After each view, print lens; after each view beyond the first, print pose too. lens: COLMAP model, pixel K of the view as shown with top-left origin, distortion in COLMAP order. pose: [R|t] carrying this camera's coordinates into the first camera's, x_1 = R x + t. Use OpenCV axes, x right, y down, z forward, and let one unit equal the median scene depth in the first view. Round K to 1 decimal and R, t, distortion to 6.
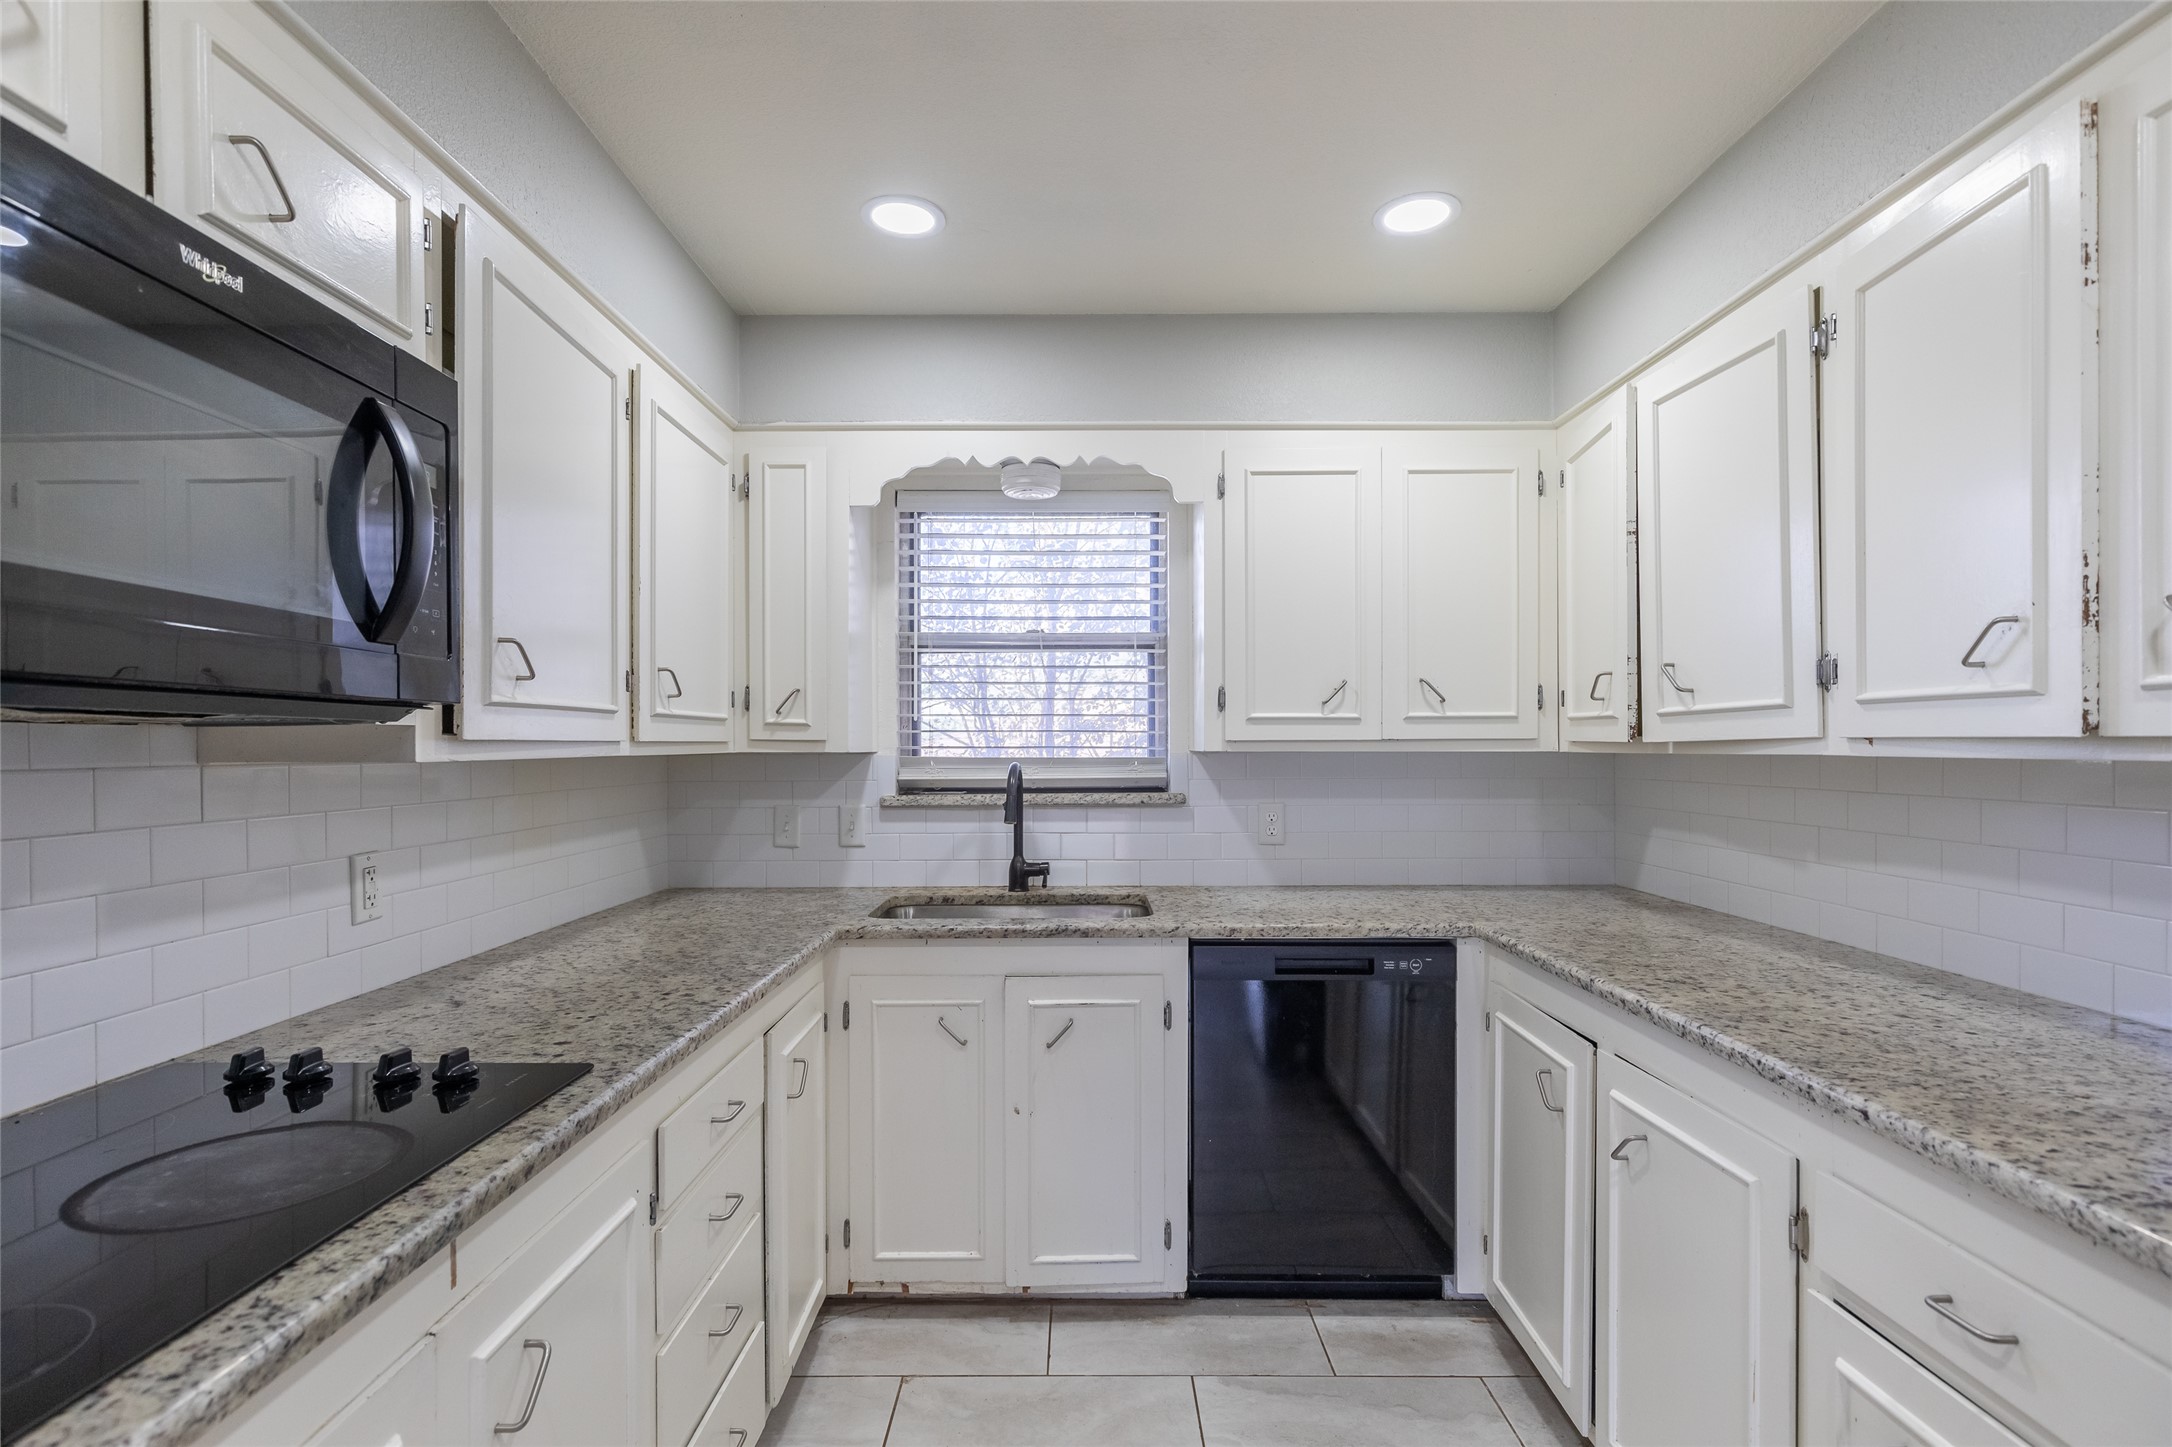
lens RADIAL K [[1045.9, 0, 1070.4], [0, 1045.9, 754.0], [0, 0, 1]] dist [0.000043, 0.001356]
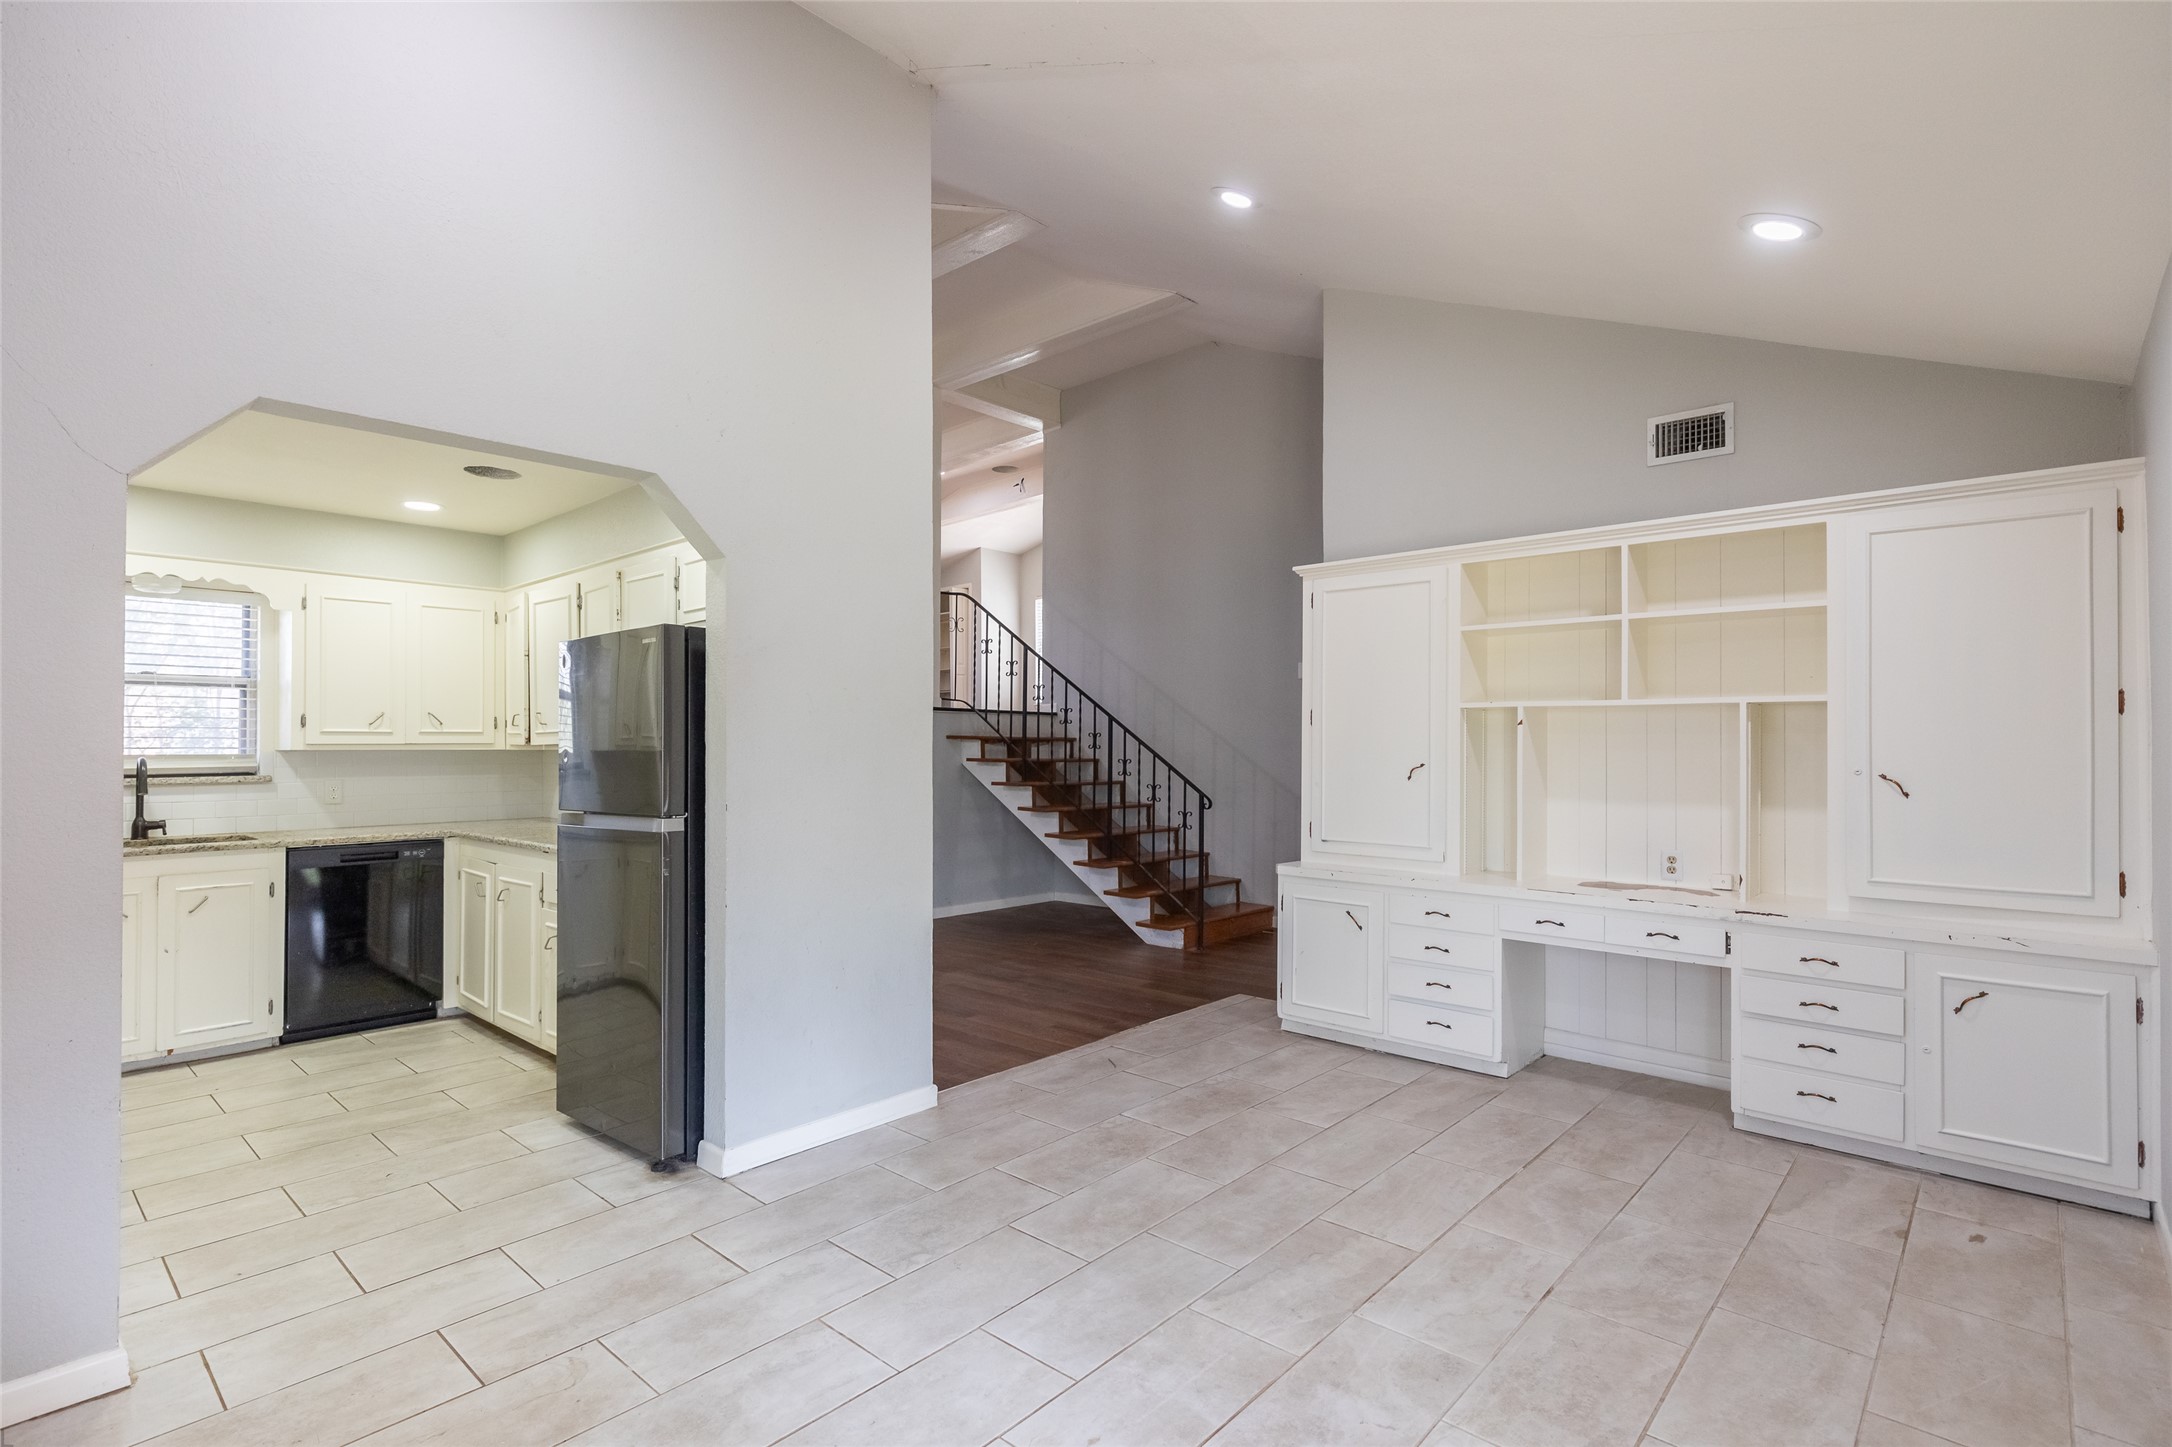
lens RADIAL K [[1045.9, 0, 1088.9], [0, 1045.9, 722.0], [0, 0, 1]] dist [0.000043, 0.001356]
pose [[0.656904, 0.016041, 0.753803, -0.368284], [0.007289, 0.999592, -0.027623, 0.009975], [-0.753939, 0.023640, 0.656519, -1.362961]]
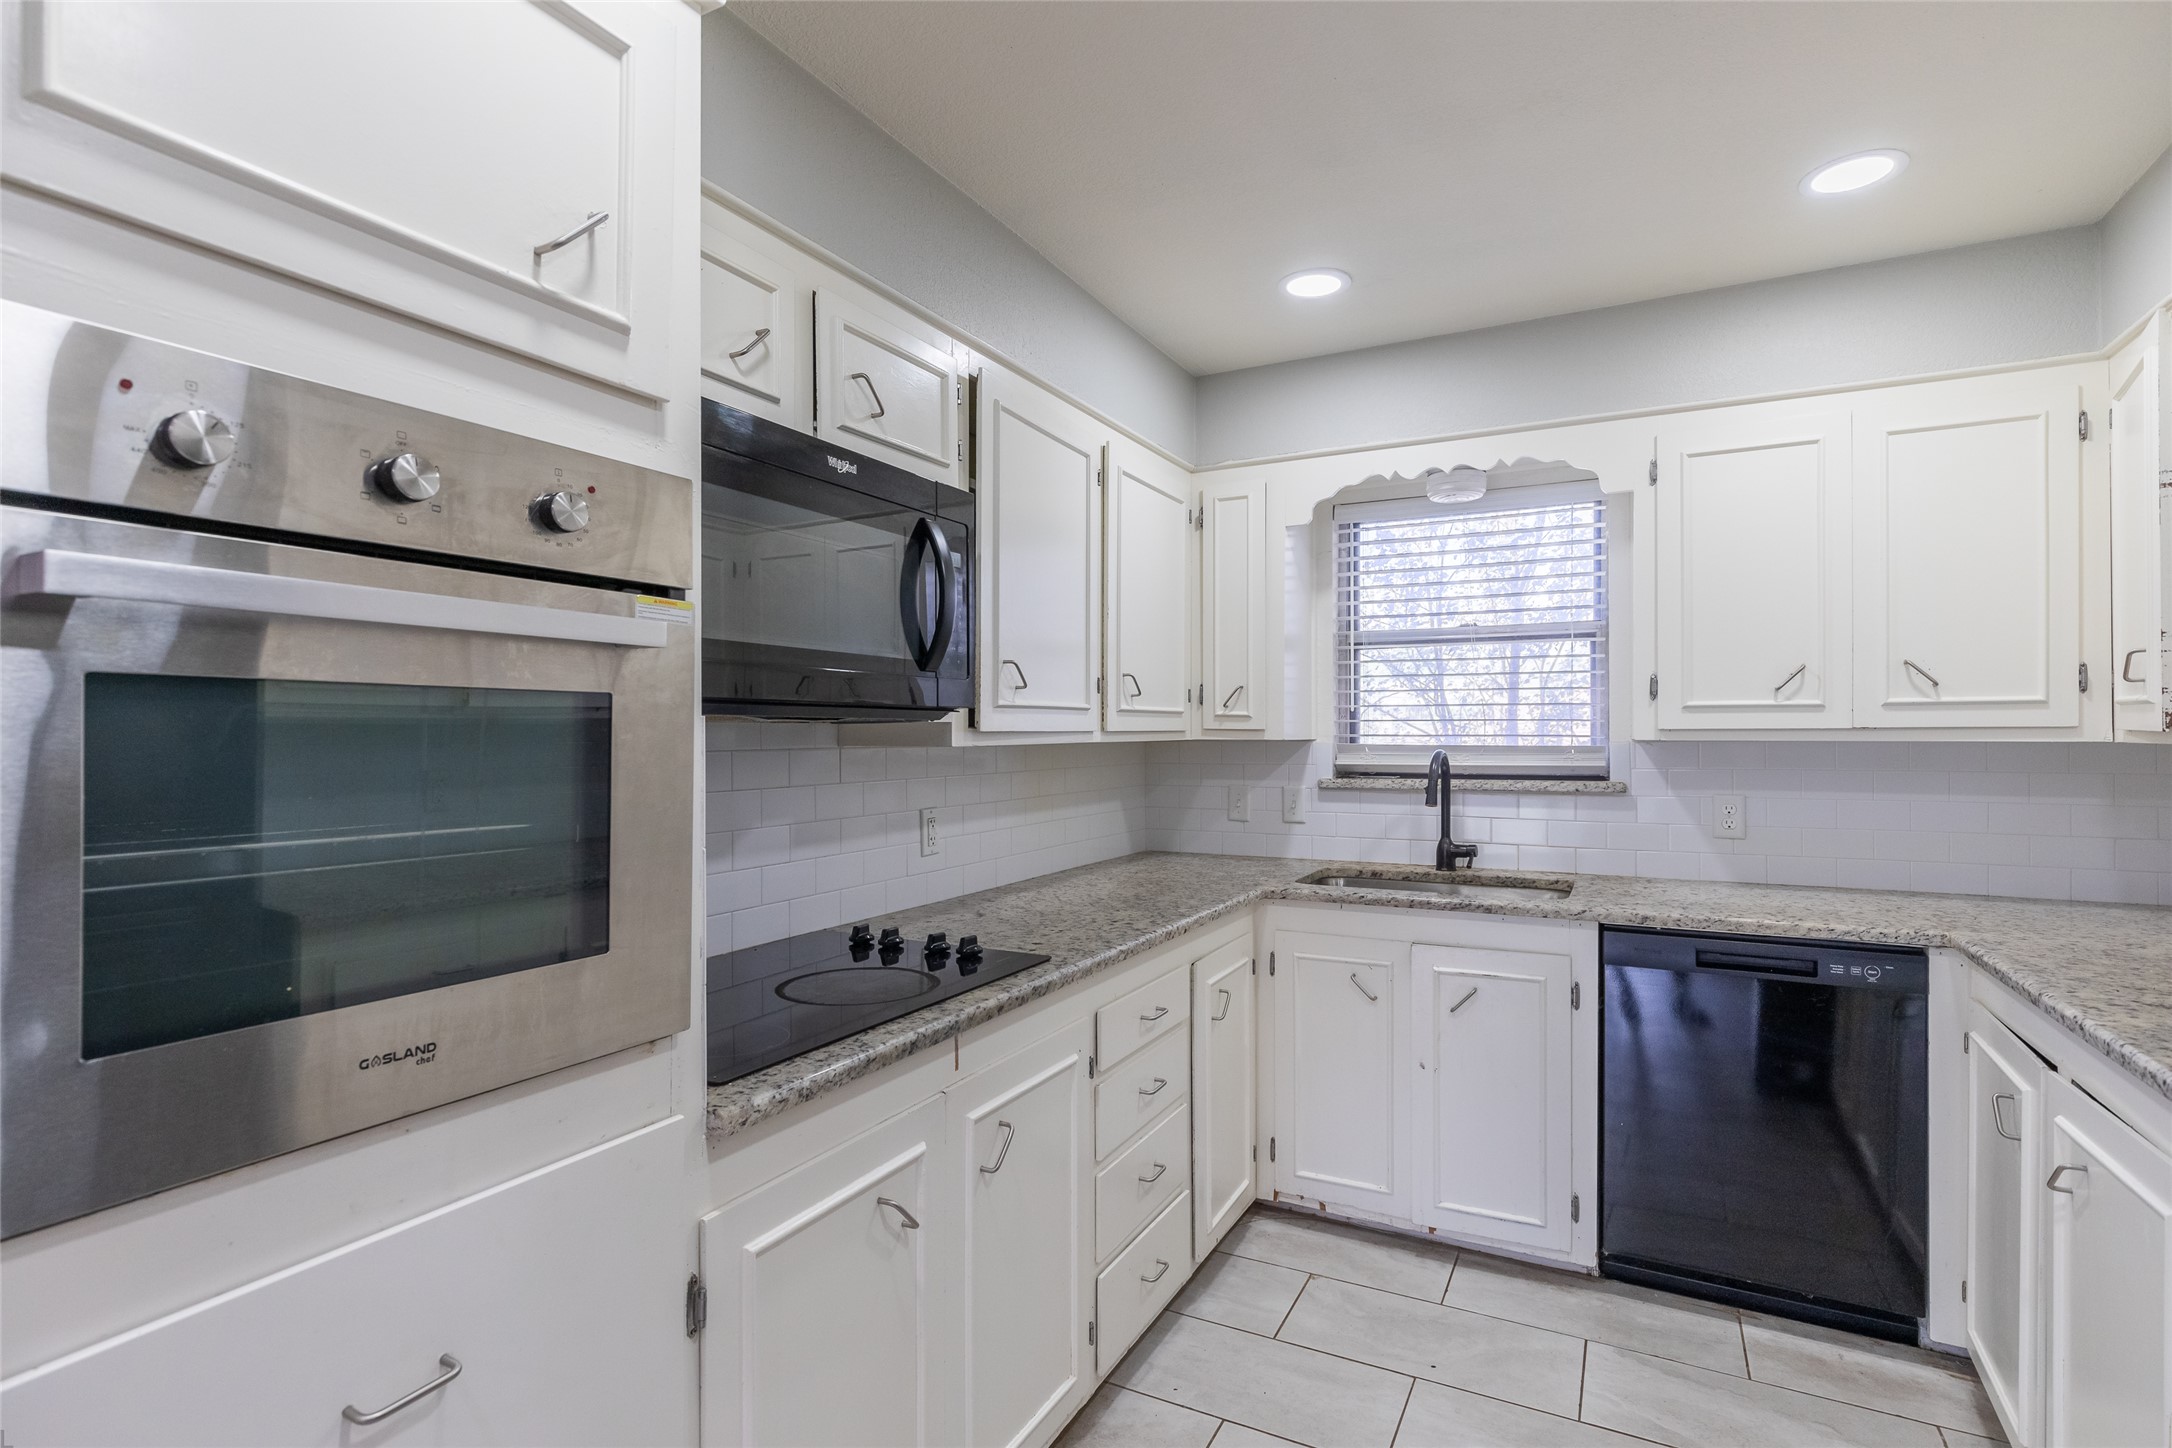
lens RADIAL K [[1045.9, 0, 1079.6], [0, 1045.9, 737.2], [0, 0, 1]] dist [0.000043, 0.001356]
pose [[0.888182, 0.002320, -0.459486, 0.132105], [-0.003394, 0.999993, -0.001511, -0.002287], [0.459480, 0.002902, 0.888184, -0.144874]]
